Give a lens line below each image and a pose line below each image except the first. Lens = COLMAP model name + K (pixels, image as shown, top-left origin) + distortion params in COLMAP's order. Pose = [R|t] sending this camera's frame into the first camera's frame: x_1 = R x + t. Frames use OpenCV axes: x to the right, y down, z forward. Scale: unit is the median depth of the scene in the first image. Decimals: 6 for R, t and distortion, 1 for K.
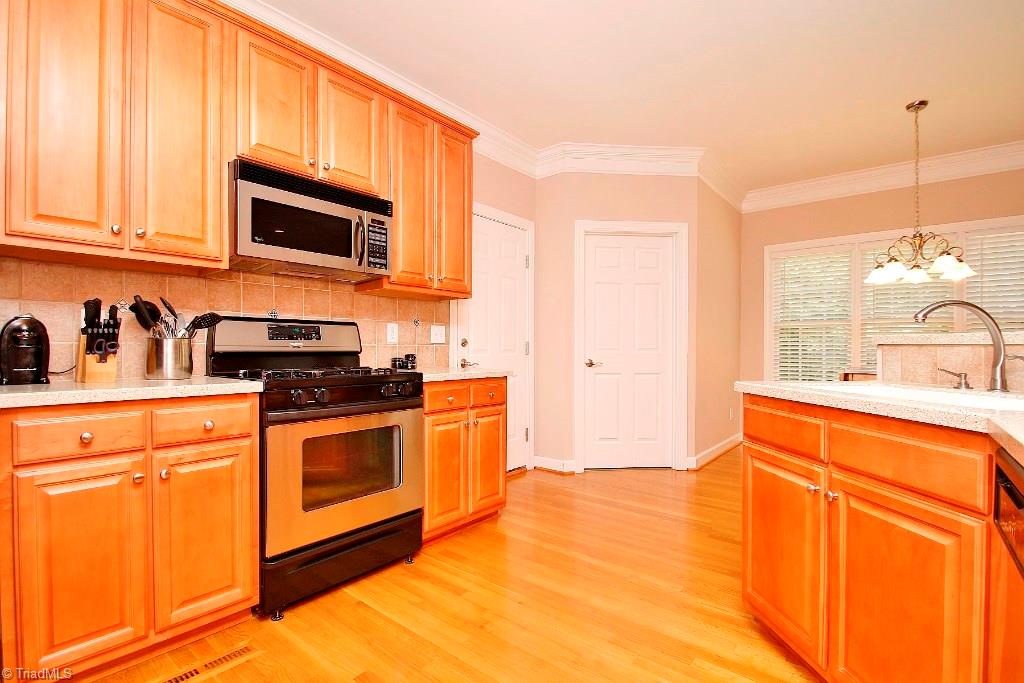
lens RADIAL K [[472.9, 0, 517.7], [0, 472.9, 350.9], [0, 0, 1]] dist [0.013774, -0.016737]
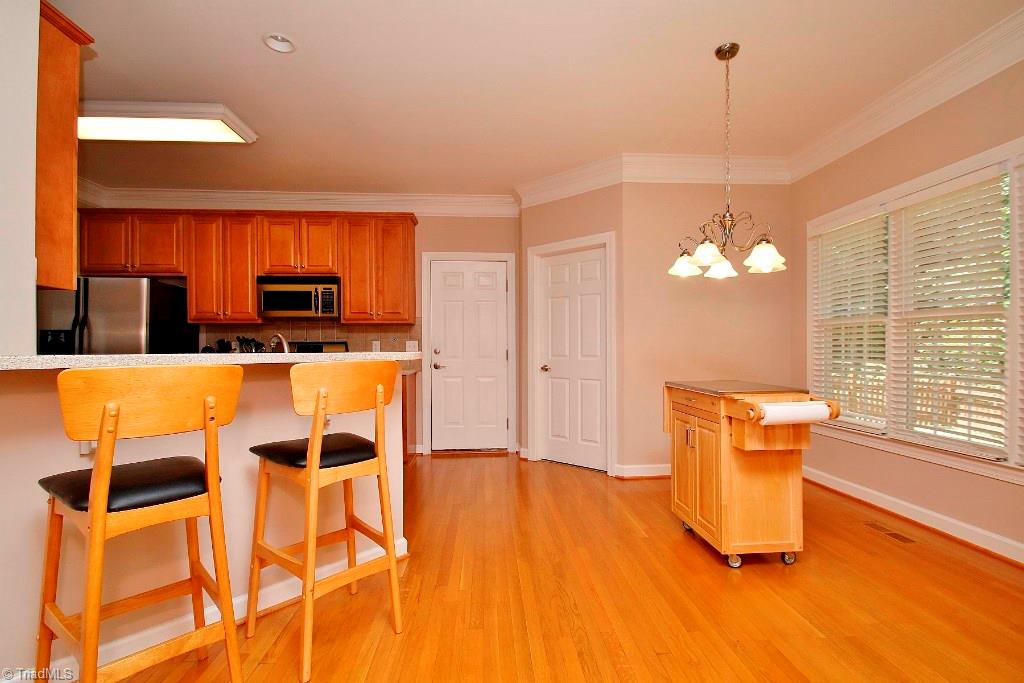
lens RADIAL K [[472.9, 0, 517.7], [0, 472.9, 350.9], [0, 0, 1]] dist [0.013774, -0.016737]
pose [[0.683214, -0.002950, -0.730212, 1.577146], [0.002159, 0.999996, -0.002020, -0.023416], [0.730215, -0.000197, 0.683217, 0.268805]]
